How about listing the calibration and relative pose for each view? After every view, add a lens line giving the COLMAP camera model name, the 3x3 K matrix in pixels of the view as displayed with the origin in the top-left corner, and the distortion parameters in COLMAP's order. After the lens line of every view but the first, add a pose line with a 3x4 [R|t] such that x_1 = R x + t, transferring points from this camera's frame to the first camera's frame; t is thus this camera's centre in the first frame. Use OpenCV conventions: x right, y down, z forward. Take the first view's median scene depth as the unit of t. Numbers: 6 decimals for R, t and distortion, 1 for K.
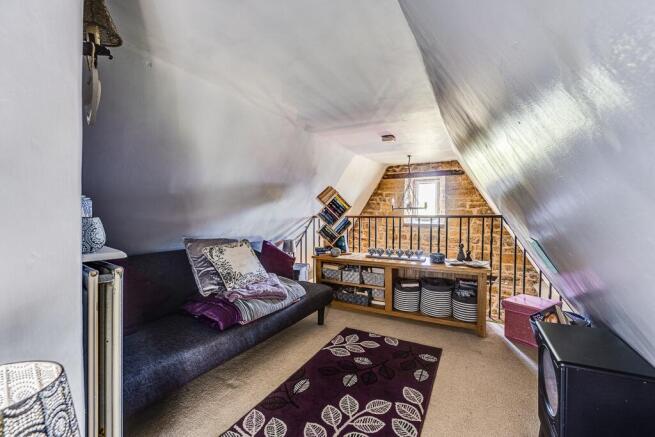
lens RADIAL K [[278.9, 0, 325.8], [0, 278.9, 218.9], [0, 0, 1]] dist [-0.014776, 0.001703]
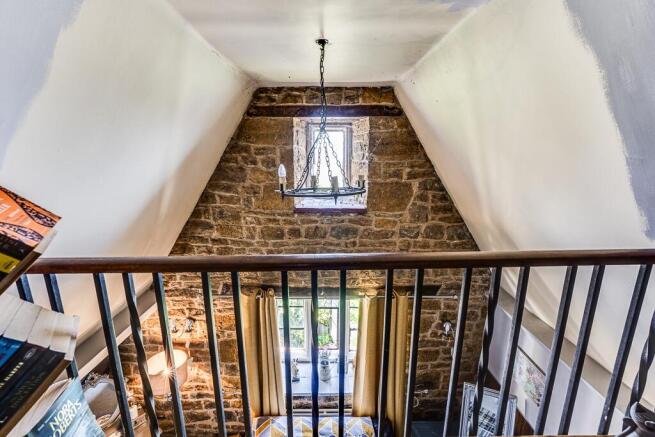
lens RADIAL K [[278.9, 0, 333.4], [0, 278.9, 224.3], [0, 0, 1]] dist [-0.014776, 0.001703]
pose [[0.876232, -0.107823, 0.469672, 0.101551], [0.012973, 0.979571, 0.200678, -0.062482], [-0.481715, -0.169747, 0.859731, 0.548845]]
